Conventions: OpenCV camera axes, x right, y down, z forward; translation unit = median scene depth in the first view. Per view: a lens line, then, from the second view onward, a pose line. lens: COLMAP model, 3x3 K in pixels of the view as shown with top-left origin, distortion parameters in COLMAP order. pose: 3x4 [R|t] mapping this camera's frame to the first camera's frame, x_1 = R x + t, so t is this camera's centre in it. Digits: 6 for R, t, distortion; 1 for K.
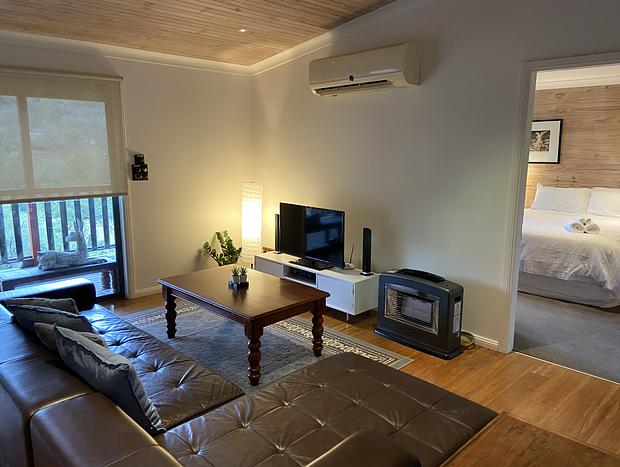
lens RADIAL K [[474.7, 0, 312.1], [0, 474.7, 226.5], [0, 0, 1]] dist [0.121209, -0.141483]
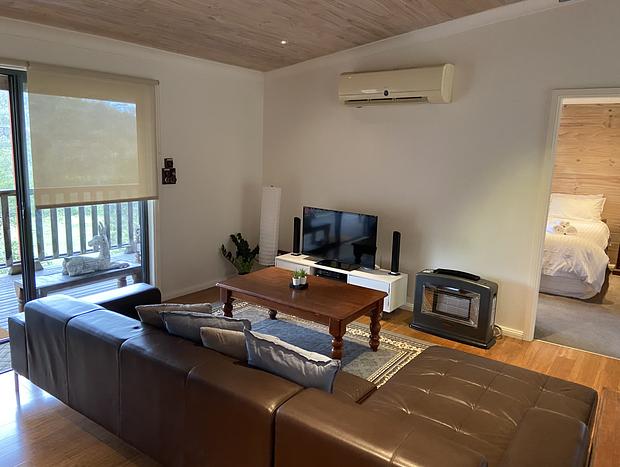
lens RADIAL K [[474.7, 0, 306.5], [0, 474.7, 225.8], [0, 0, 1]] dist [0.121209, -0.141483]
pose [[0.985404, -0.002112, 0.170218, -0.292572], [0.001775, 0.999996, 0.002128, -0.013409], [-0.170222, -0.001795, 0.985404, -0.034852]]
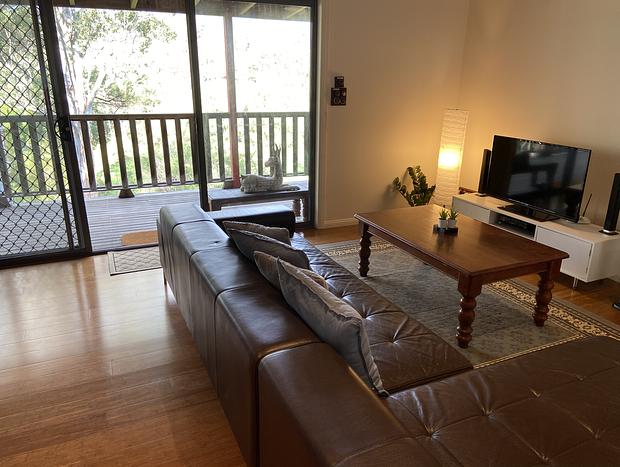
lens RADIAL K [[474.7, 0, 307.8], [0, 474.7, 230.4], [0, 0, 1]] dist [0.121209, -0.141483]
pose [[0.938757, 0.111018, -0.326205, -0.097170], [-0.063318, 0.986134, 0.153395, 0.005160], [0.338711, -0.123346, 0.932770, 0.097269]]
